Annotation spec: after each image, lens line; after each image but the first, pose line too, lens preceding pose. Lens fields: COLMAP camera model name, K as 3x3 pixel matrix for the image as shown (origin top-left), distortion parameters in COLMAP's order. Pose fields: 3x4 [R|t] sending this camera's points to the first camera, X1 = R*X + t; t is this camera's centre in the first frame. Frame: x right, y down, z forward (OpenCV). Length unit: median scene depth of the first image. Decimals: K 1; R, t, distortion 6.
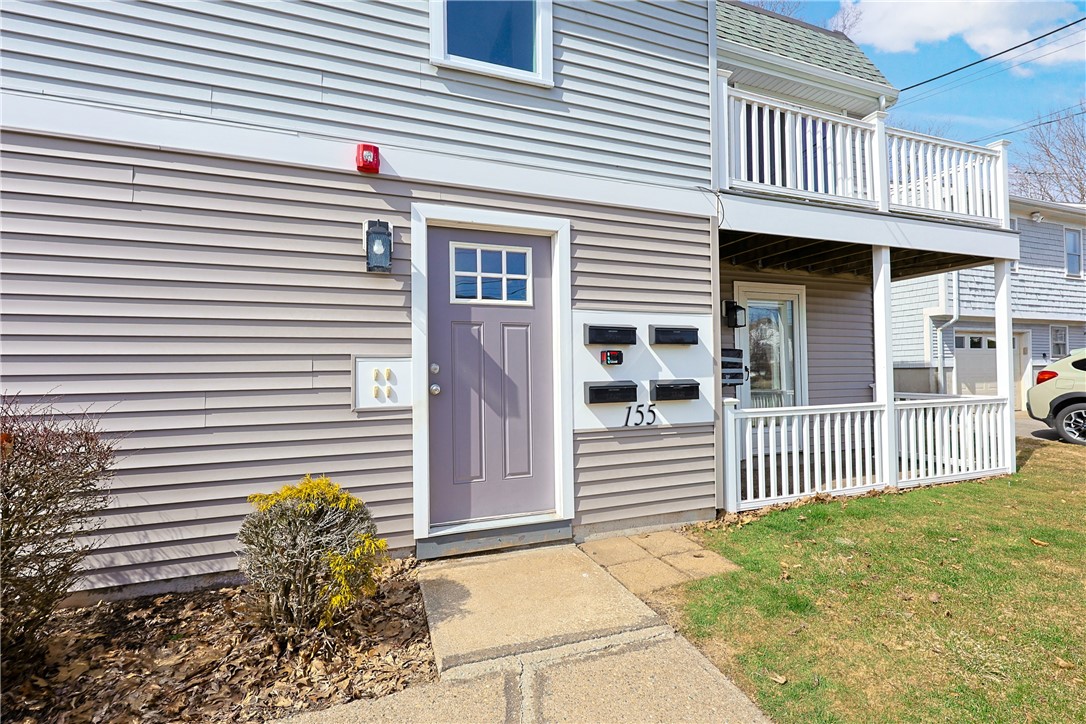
lens RADIAL K [[473.1, 0, 540.5], [0, 473.1, 367.8], [0, 0, 1]] dist [-0.002846, -0.000127]
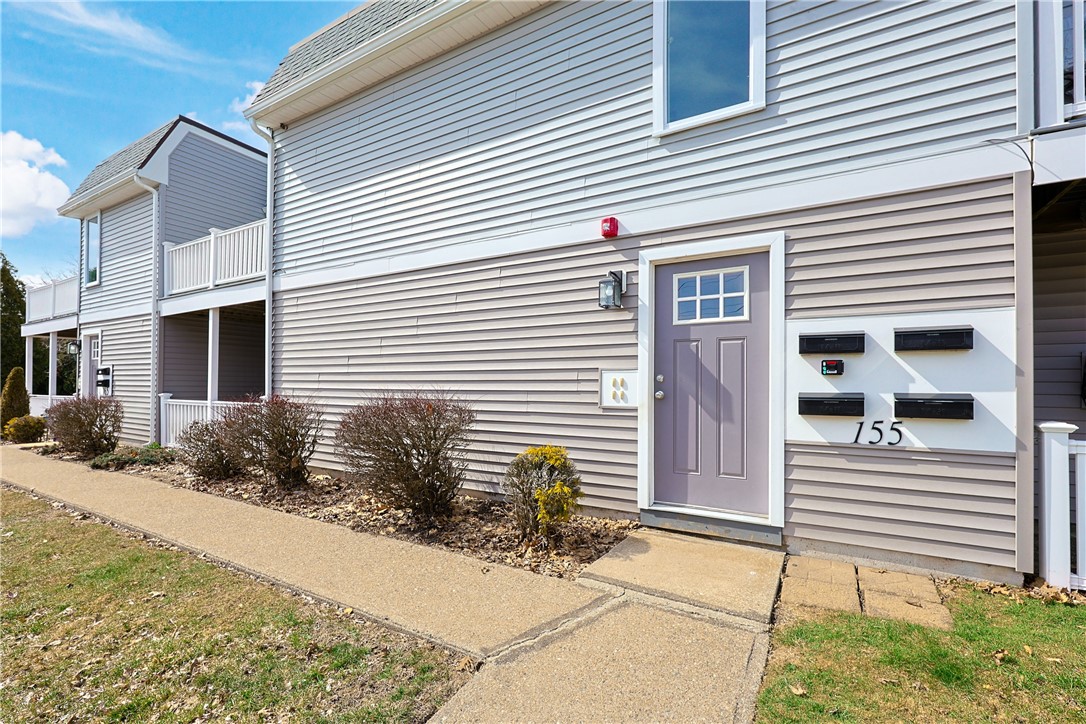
lens RADIAL K [[473.1, 0, 559.2], [0, 473.1, 381.4], [0, 0, 1]] dist [-0.002846, -0.000127]
pose [[0.648065, 0.010723, -0.761509, 0.560750], [-0.003799, 0.999934, 0.010848, -0.002484], [0.761575, -0.004137, 0.648063, -0.018129]]
